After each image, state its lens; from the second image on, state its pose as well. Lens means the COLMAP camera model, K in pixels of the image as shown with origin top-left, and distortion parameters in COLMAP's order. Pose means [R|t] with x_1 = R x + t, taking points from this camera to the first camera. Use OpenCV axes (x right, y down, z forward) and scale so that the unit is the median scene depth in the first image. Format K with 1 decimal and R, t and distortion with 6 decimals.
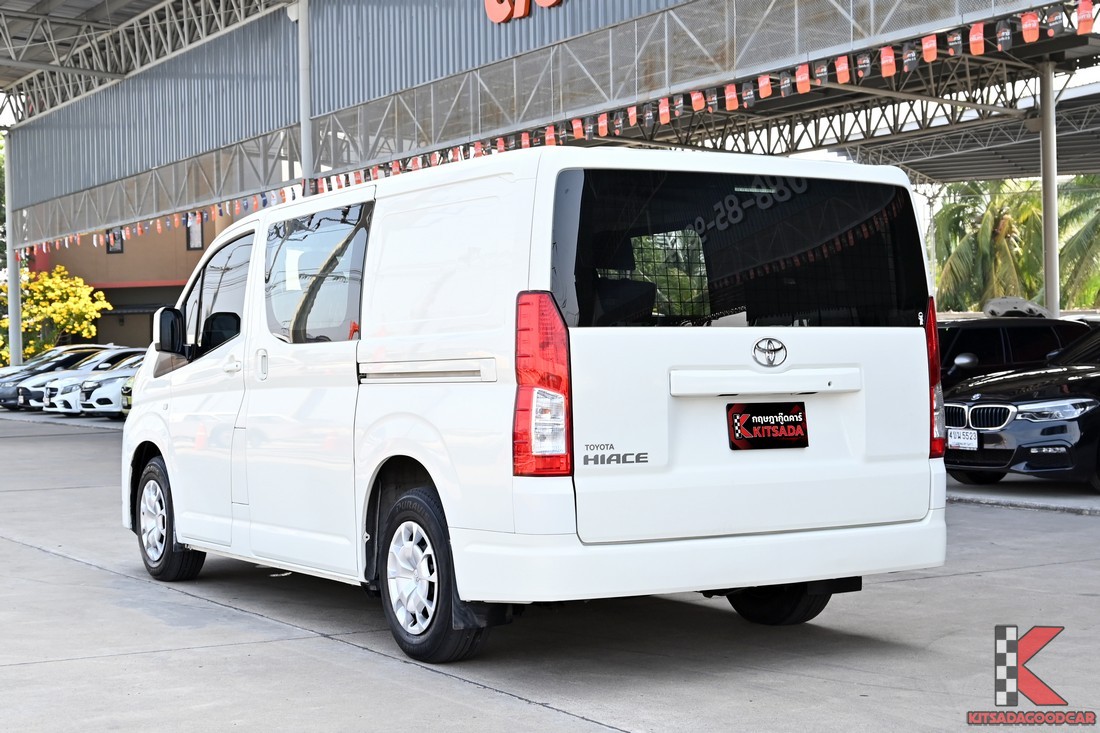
lens RADIAL K [[1796.1, 0, 550.0], [0, 1796.1, 366.5], [0, 0, 1]] dist [0.022019, -0.001064]
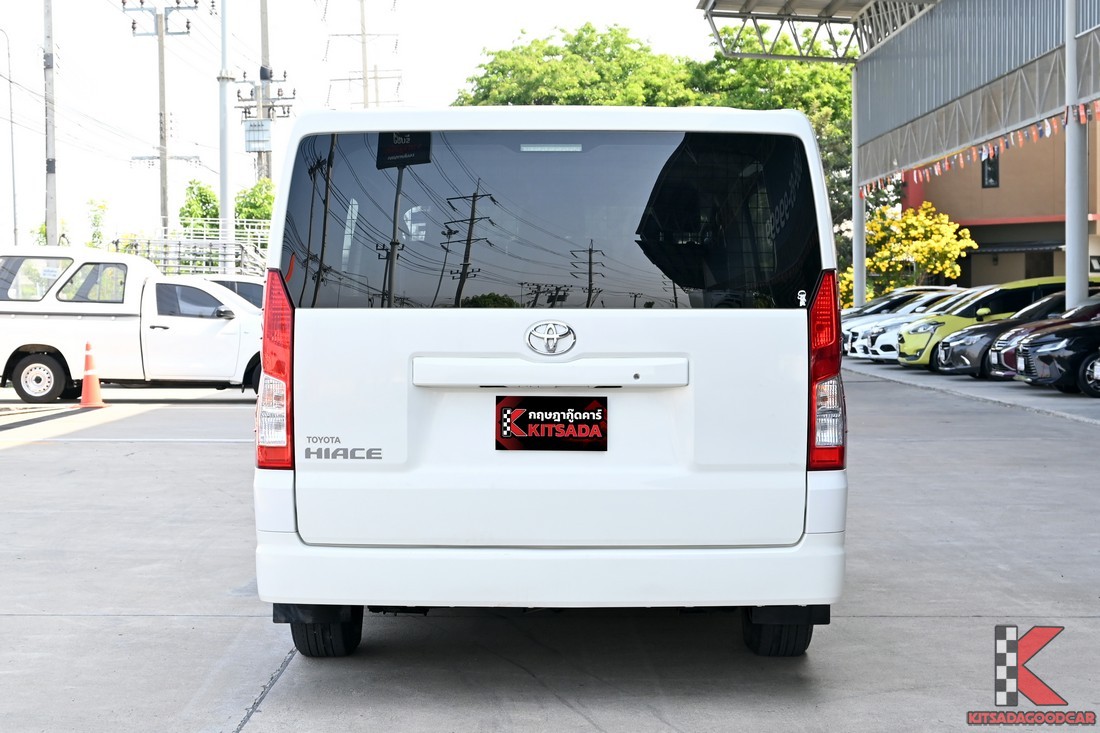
lens RADIAL K [[1918.8, 0, 550.0], [0, 1918.8, 366.5], [0, 0, 1]] dist [-0.034829, 0.023261]
pose [[0.853592, 0.030147, -0.520069, 0.125118], [-0.012769, 0.999235, 0.036966, -0.005896], [0.520785, -0.024914, 0.853324, 0.045750]]
